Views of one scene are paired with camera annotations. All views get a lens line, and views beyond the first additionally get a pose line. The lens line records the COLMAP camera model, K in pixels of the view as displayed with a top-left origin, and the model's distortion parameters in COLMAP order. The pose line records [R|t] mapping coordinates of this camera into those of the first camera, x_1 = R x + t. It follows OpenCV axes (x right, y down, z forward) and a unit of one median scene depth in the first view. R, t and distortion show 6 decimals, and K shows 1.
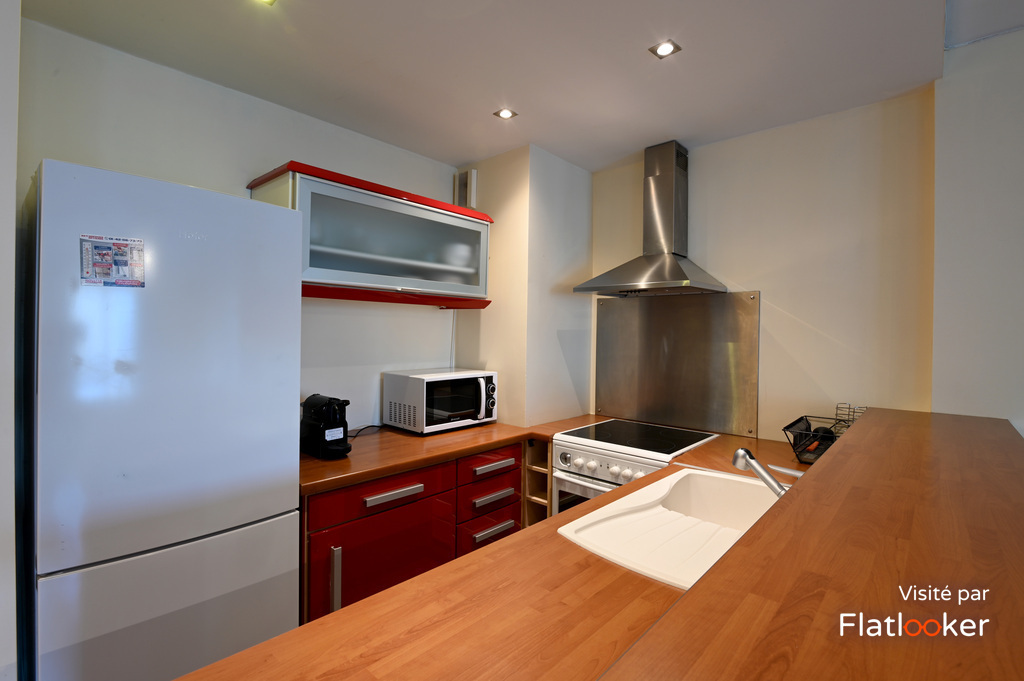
lens RADIAL K [[471.8, 0, 515.0], [0, 471.8, 335.1], [0, 0, 1]] dist [-0.013379, -0.000776]
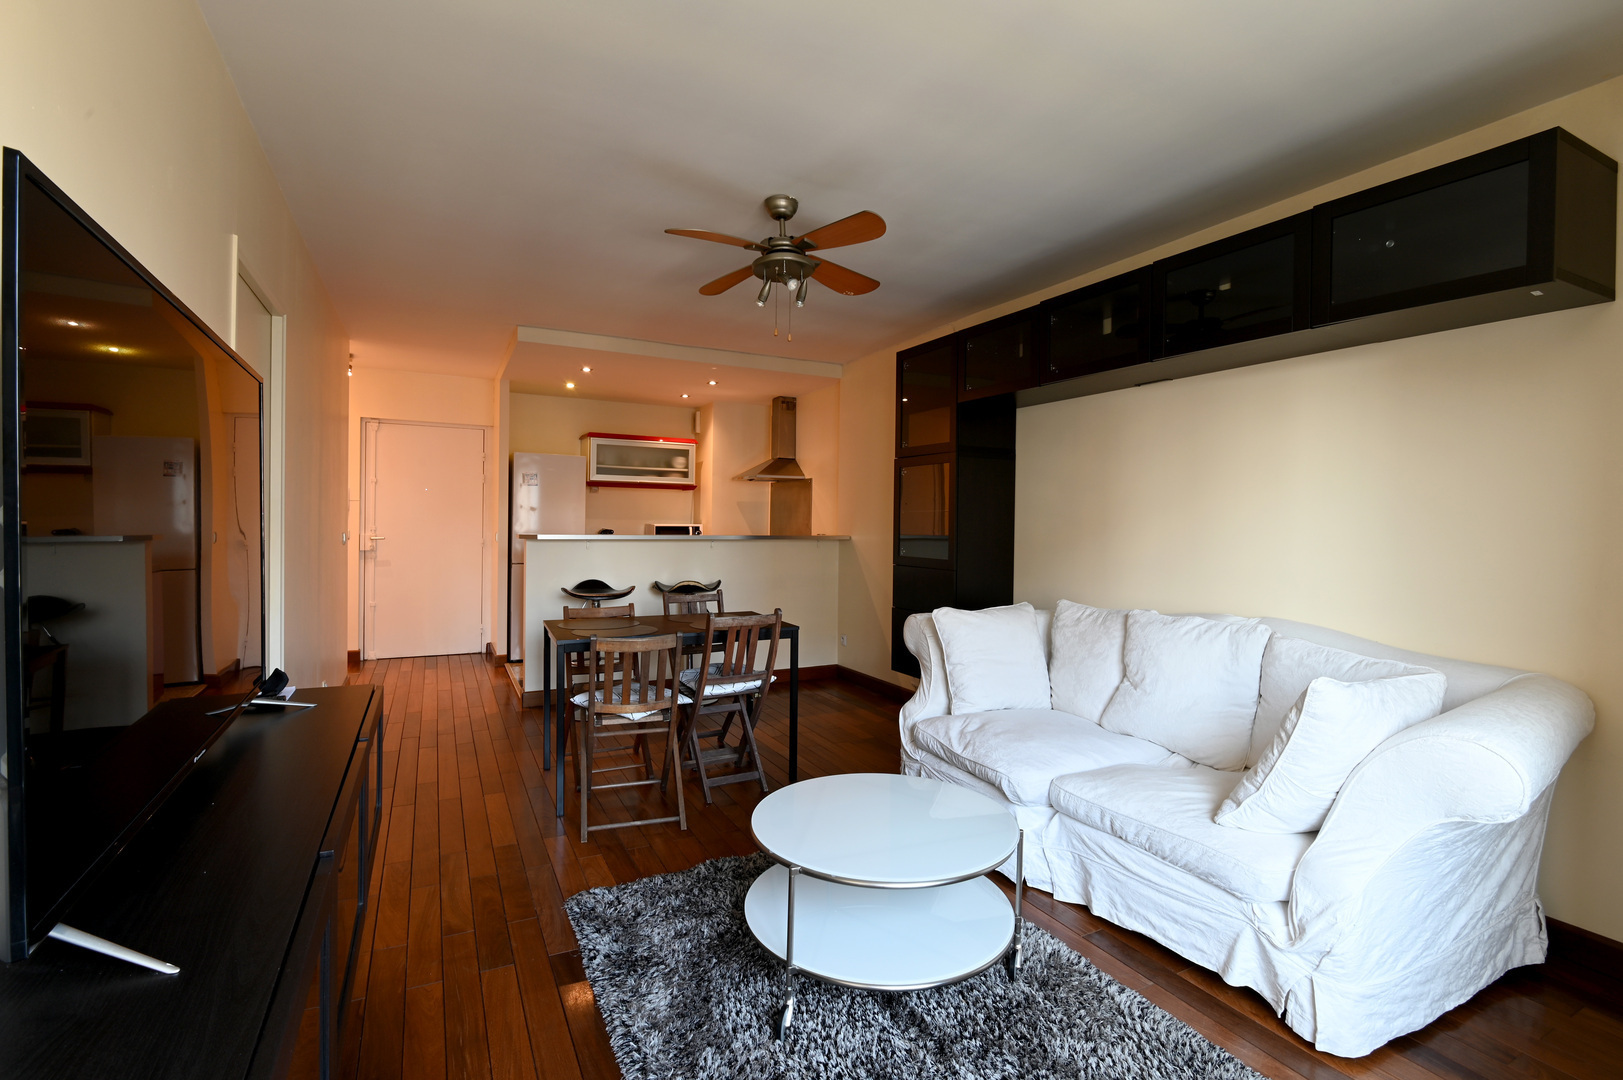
lens RADIAL K [[747.7, 0, 816.3], [0, 747.7, 531.4], [0, 0, 1]] dist [-0.013379, -0.000776]
pose [[0.934401, 0.002020, -0.356218, 1.939179], [-0.003273, 0.999990, -0.002916, 0.153568], [0.356208, 0.003891, 0.934398, -2.140832]]
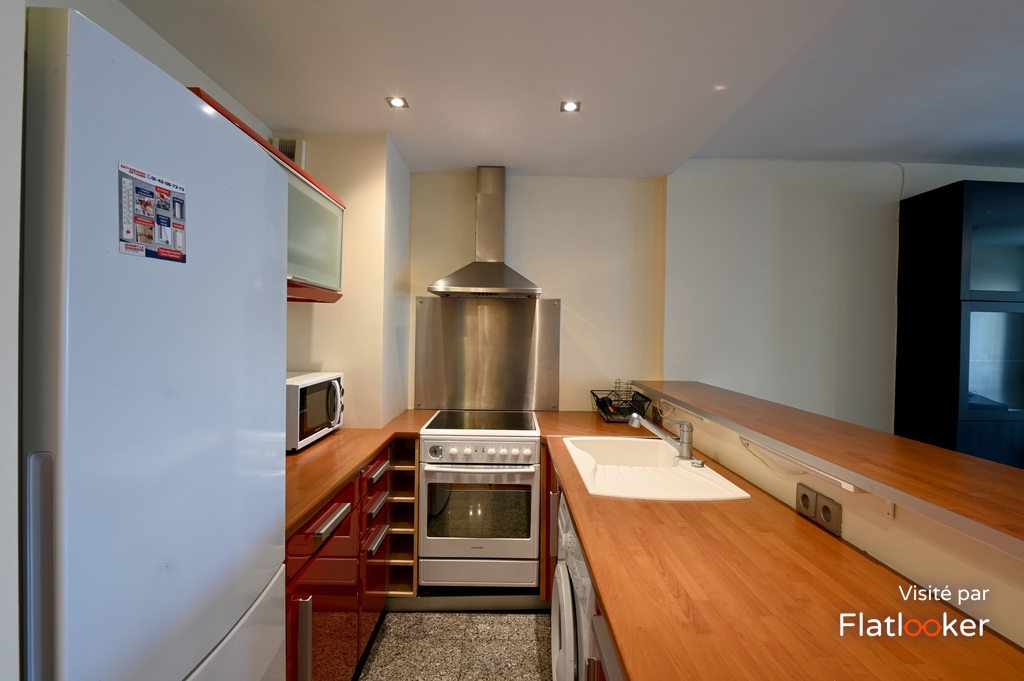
lens RADIAL K [[471.8, 0, 515.0], [0, 471.8, 335.1], [0, 0, 1]] dist [-0.013379, -0.000776]
pose [[0.731728, -0.004934, 0.681579, -0.541019], [-0.004348, 0.999920, 0.011907, -0.008635], [-0.681583, -0.011676, 0.731648, 0.140935]]
